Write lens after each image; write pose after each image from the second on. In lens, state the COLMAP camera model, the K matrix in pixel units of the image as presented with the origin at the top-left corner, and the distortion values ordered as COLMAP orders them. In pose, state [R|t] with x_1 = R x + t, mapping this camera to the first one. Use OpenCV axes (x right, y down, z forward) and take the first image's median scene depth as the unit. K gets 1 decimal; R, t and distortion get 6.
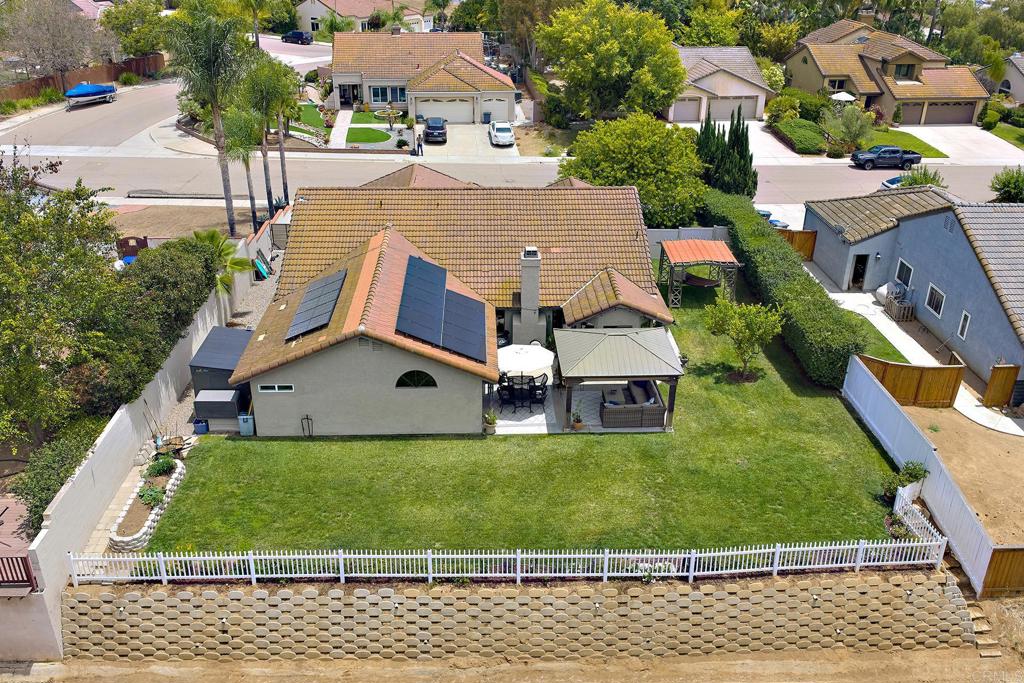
lens RADIAL K [[869.4, 0, 512.0], [0, 869.4, 341.5], [0, 0, 1]] dist [0.002317, -0.004862]
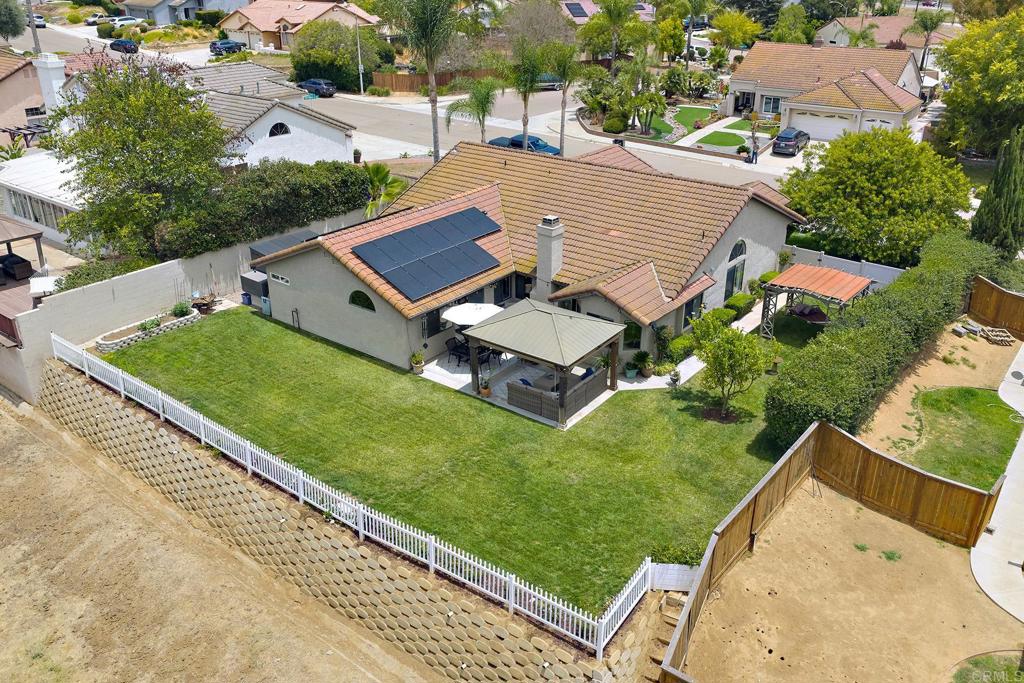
lens RADIAL K [[844.9, 0, 512.0], [0, 844.9, 341.5], [0, 0, 1]] dist [0.001261, -0.001027]
pose [[0.768252, 0.264305, -0.583037, 0.572210], [-0.281101, 0.957562, 0.063687, -0.022503], [0.575127, 0.114965, 0.809946, 0.234813]]
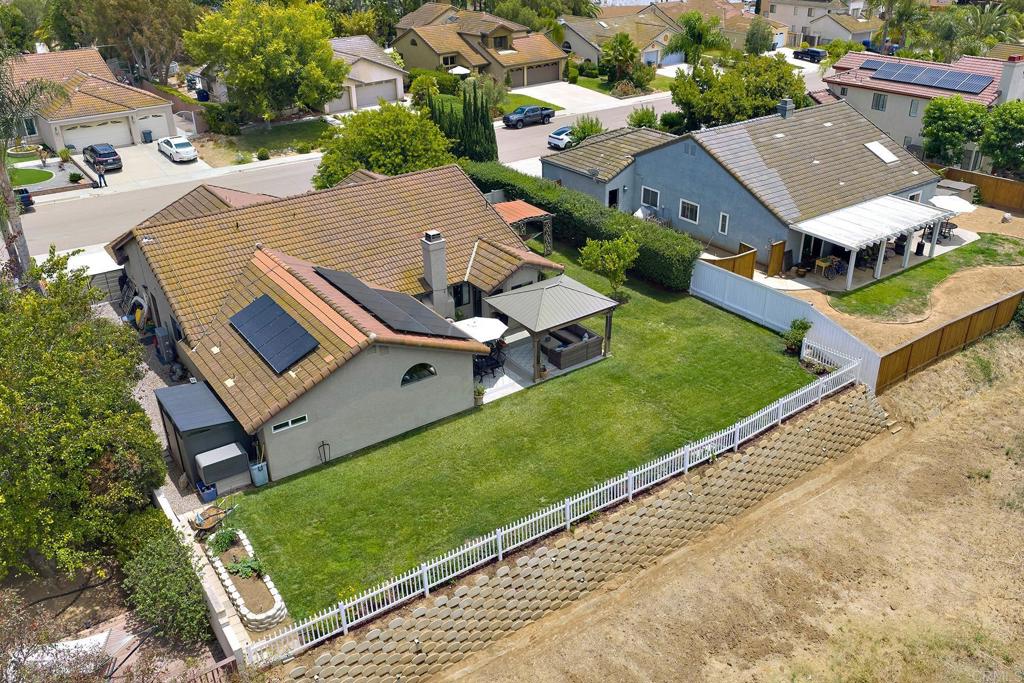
lens RADIAL K [[844.9, 0, 512.0], [0, 844.9, 341.5], [0, 0, 1]] dist [0.001261, -0.001027]
pose [[0.839892, -0.268789, 0.471522, -0.417935], [0.261582, 0.961670, 0.082257, -0.039273], [-0.475559, 0.054255, 0.878009, 0.061810]]
